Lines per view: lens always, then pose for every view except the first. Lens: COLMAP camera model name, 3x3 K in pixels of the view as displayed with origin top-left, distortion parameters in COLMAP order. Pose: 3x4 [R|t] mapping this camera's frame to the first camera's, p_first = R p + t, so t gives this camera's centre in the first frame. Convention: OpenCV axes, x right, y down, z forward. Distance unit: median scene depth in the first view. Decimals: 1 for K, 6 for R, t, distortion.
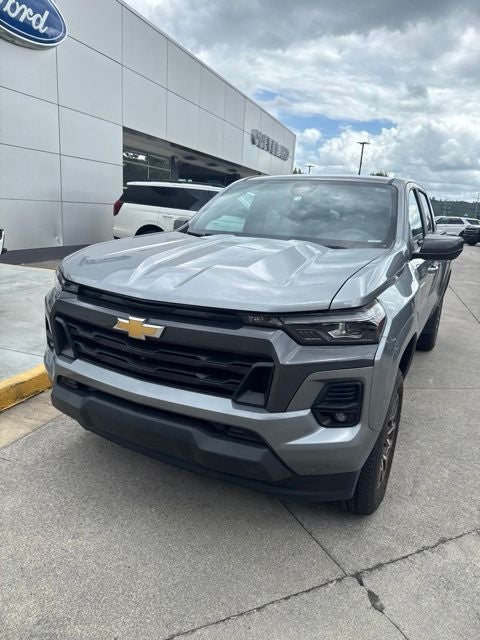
lens RADIAL K [[450.5, 0, 239.9], [0, 450.5, 320.1], [0, 0, 1]] dist [0.005038, -0.010483]
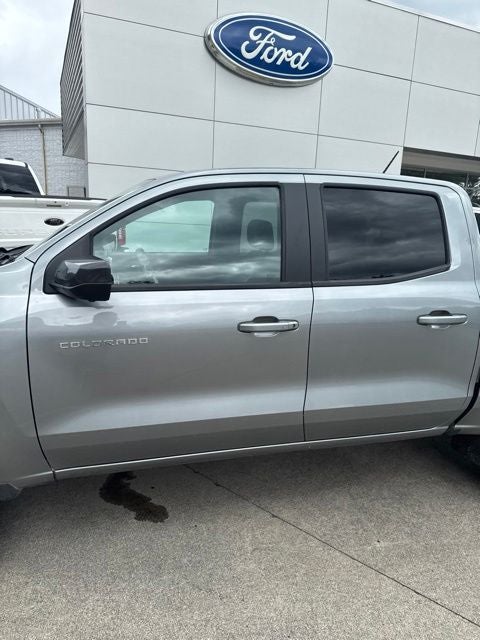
lens RADIAL K [[449.3, 0, 237.2], [0, 449.3, 326.3], [0, 0, 1]] dist [-0.002797, -0.006301]
pose [[0.676089, 0.146694, -0.722070, 1.338308], [-0.182701, 0.982753, 0.028587, -0.205601], [0.713810, 0.112596, 0.691229, 1.005117]]
